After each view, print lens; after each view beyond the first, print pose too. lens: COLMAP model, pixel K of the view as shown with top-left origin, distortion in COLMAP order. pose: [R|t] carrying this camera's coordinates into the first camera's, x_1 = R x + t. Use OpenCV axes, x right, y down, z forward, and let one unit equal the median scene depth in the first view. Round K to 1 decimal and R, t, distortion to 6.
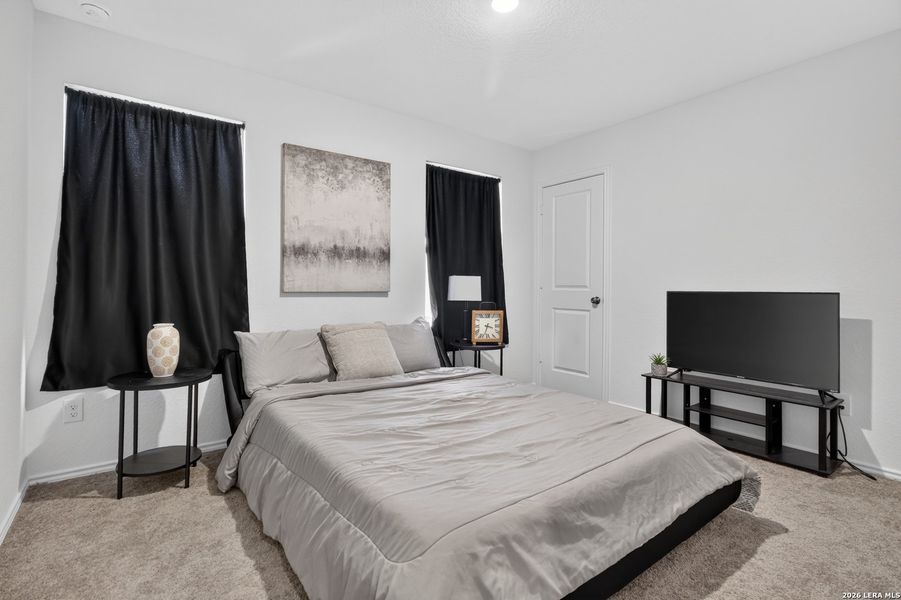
lens RADIAL K [[429.0, 0, 467.2], [0, 429.0, 283.3], [0, 0, 1]] dist [-0.000294, 0.004060]
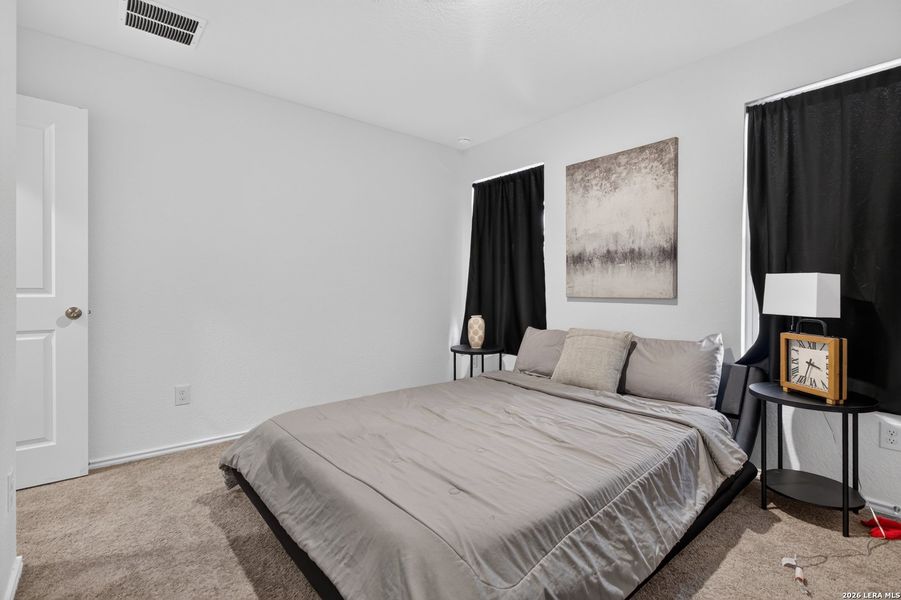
lens RADIAL K [[429.0, 0, 452.2], [0, 429.0, 297.1], [0, 0, 1]] dist [-0.000294, 0.004060]
pose [[0.049476, 0.010466, -0.998720, 0.646447], [0.011040, 0.999878, 0.011026, 0.004239], [0.998714, -0.011572, 0.049355, 0.587855]]
